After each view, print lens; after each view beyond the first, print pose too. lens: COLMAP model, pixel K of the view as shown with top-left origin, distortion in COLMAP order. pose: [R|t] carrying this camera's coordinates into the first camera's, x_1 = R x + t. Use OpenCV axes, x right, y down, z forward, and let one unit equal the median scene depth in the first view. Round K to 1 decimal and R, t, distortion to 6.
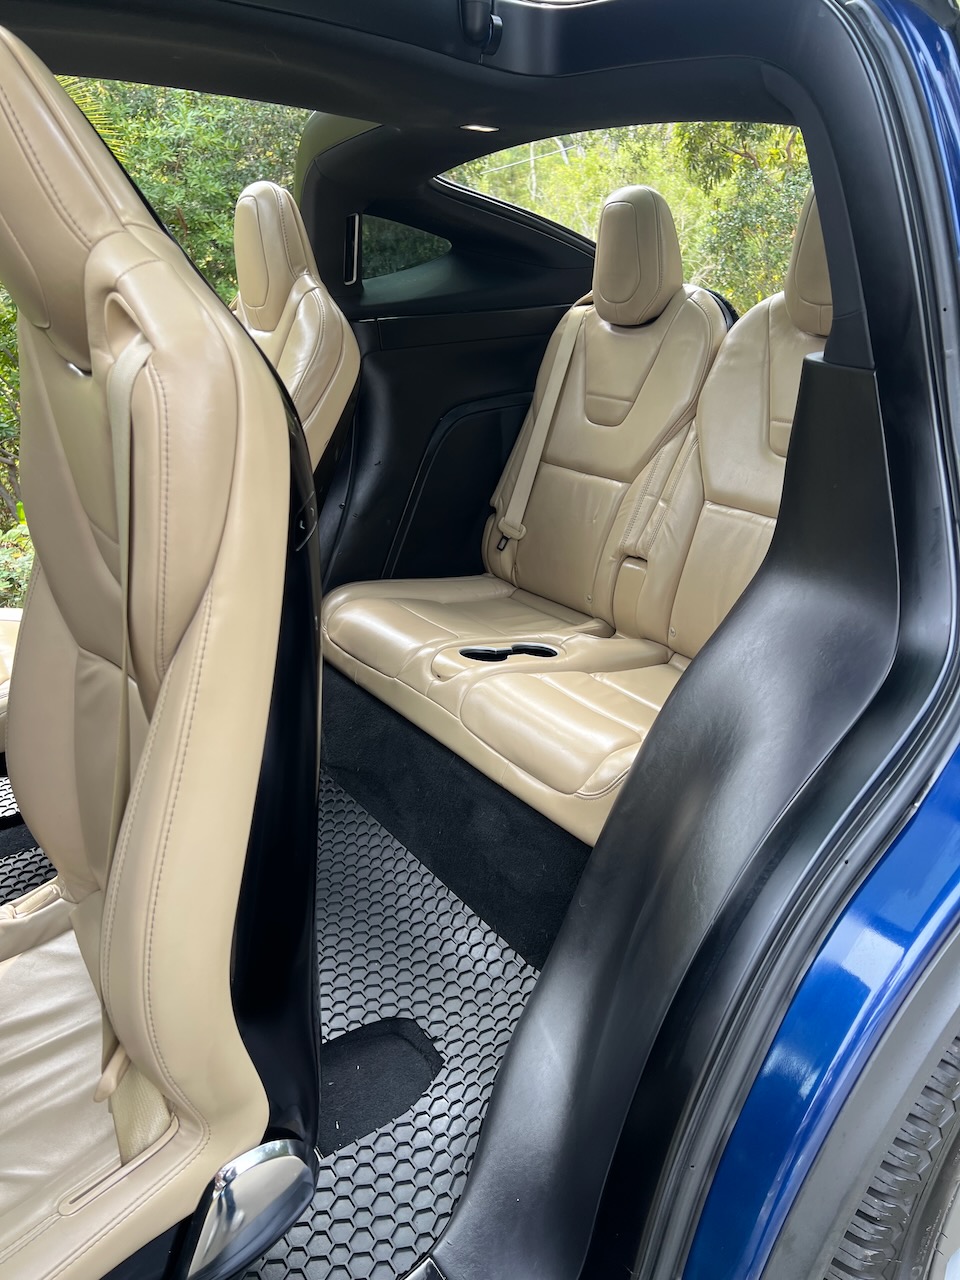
lens RADIAL K [[962.9, 0, 485.7], [0, 962.9, 647.1], [0, 0, 1]] dist [0.050691, -0.053391]
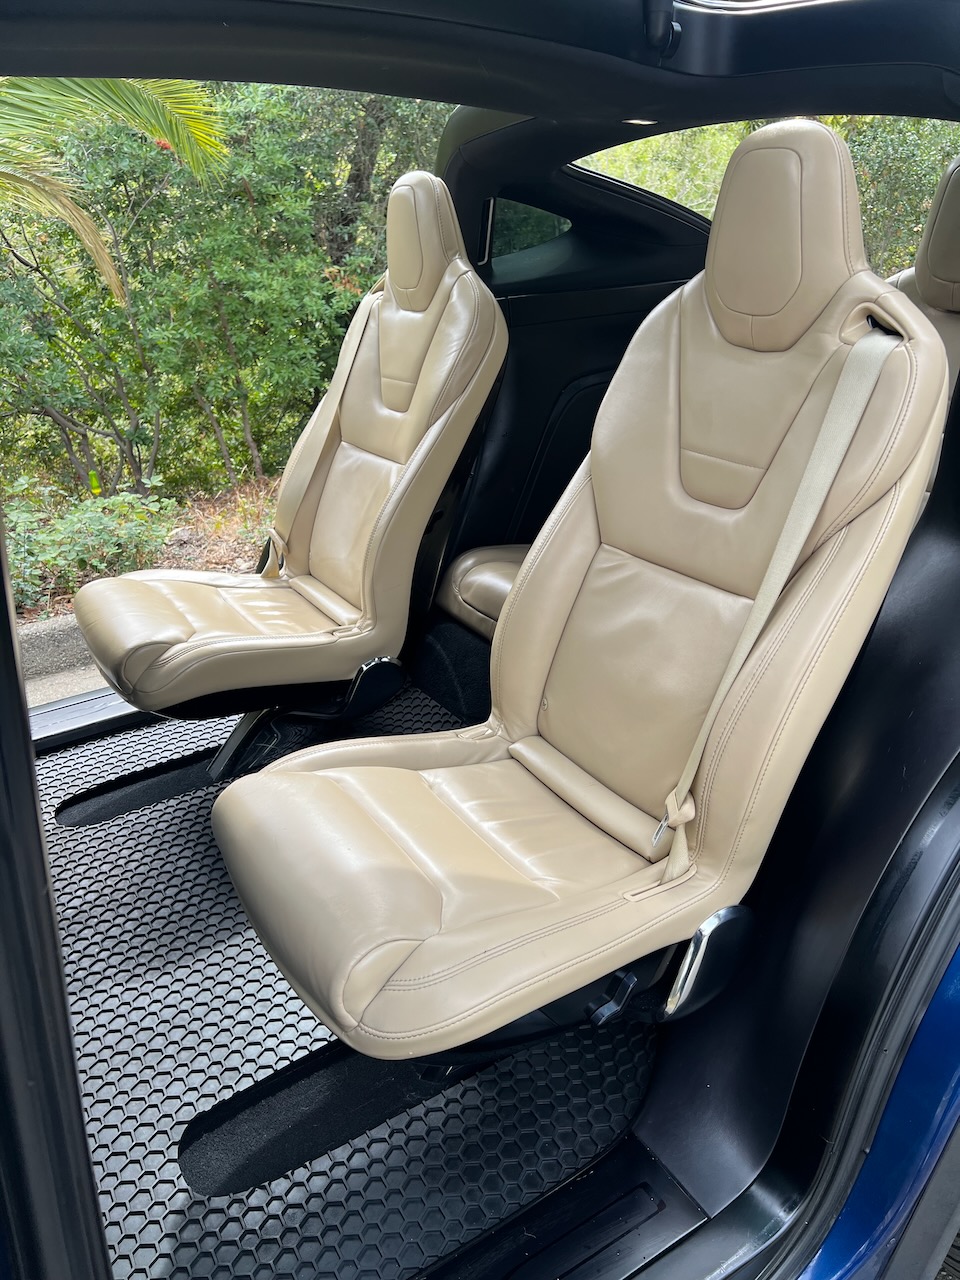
lens RADIAL K [[961.8, 0, 480.0], [0, 961.8, 640.0], [0, 0, 1]] dist [0.044897, -0.048516]
pose [[0.998611, 0.009207, -0.051874, -0.086225], [-0.007928, 0.999661, 0.024801, 0.009387], [0.052085, -0.024356, 0.998346, -0.065923]]
